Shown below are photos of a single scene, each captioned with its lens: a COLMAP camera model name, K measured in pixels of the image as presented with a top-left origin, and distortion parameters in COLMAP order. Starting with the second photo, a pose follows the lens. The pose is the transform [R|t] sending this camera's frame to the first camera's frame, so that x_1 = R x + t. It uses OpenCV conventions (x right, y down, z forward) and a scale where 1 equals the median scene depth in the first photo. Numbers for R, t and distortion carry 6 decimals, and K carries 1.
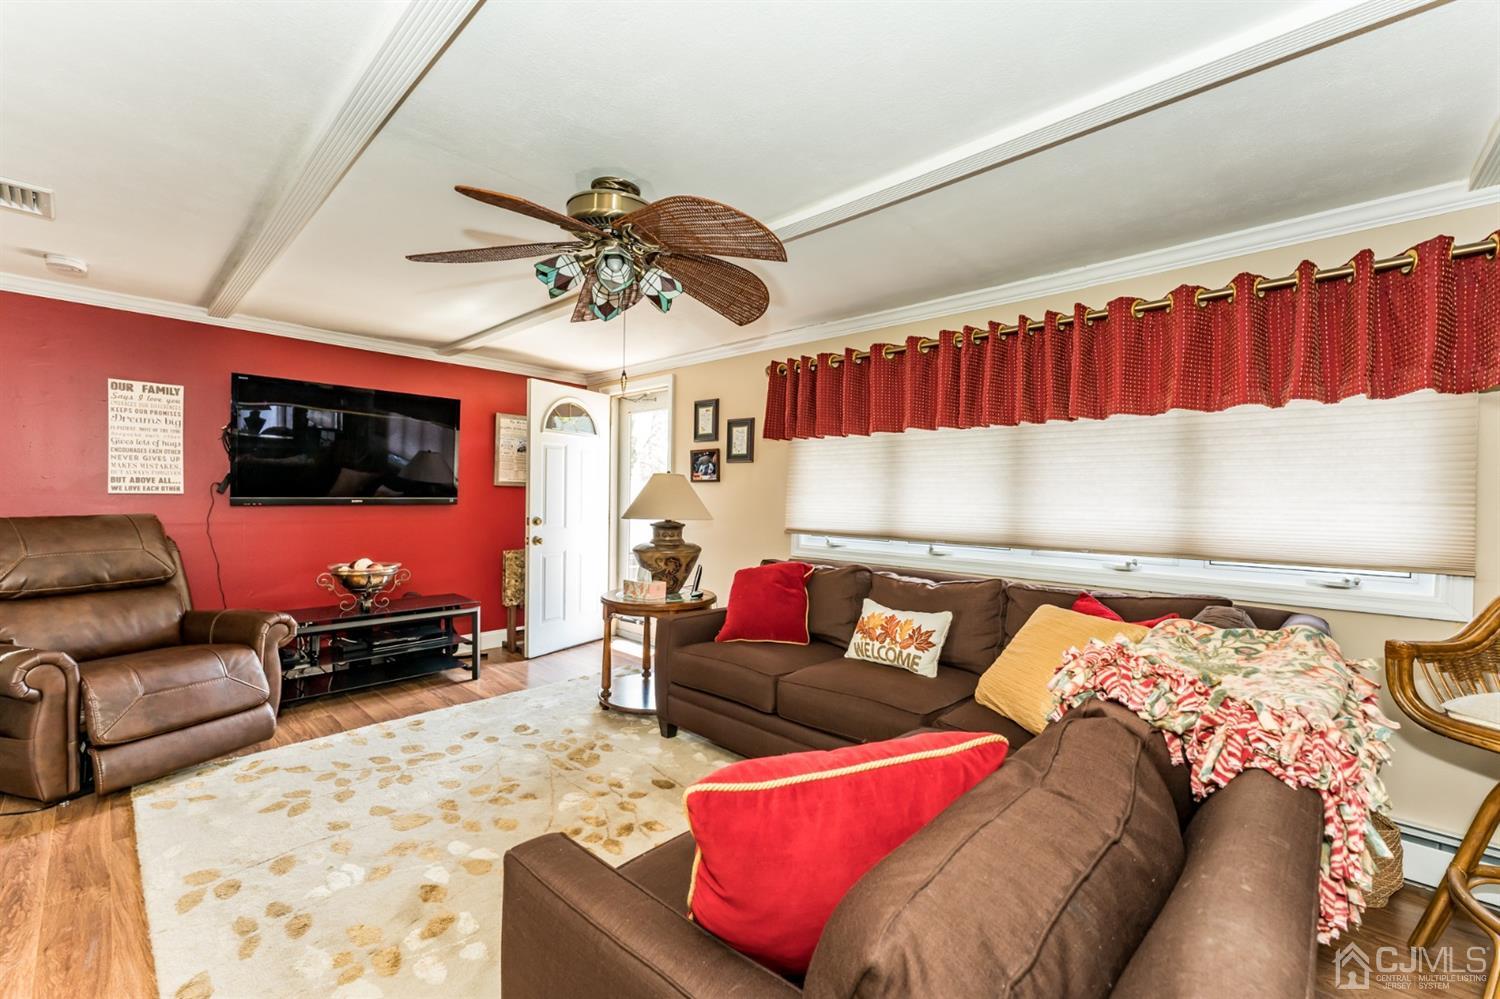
lens RADIAL K [[635.1, 0, 745.5], [0, 635.1, 497.9], [0, 0, 1]] dist [0.000327, 0.000116]
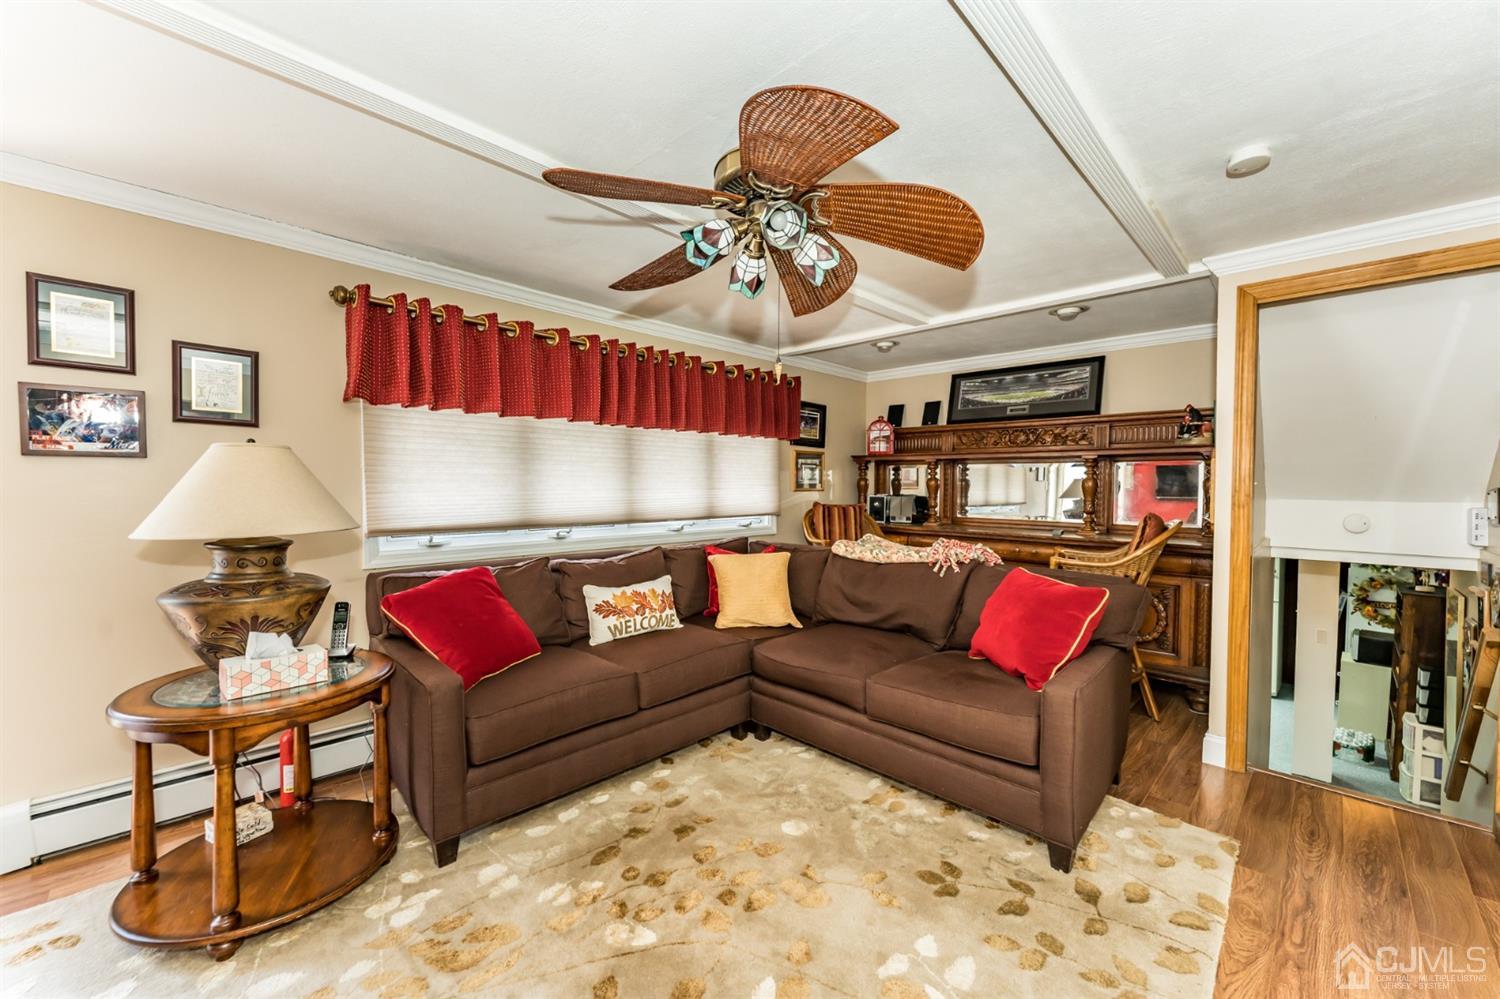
lens RADIAL K [[595.2, 0, 741.6], [0, 595.2, 504.4], [0, 0, 1]] dist [-0.000381, -0.000483]
pose [[0.015608, -0.044447, 0.998890, -0.691544], [0.002666, 0.999010, 0.044411, -0.010559], [-0.999875, 0.001970, 0.015711, 0.680667]]
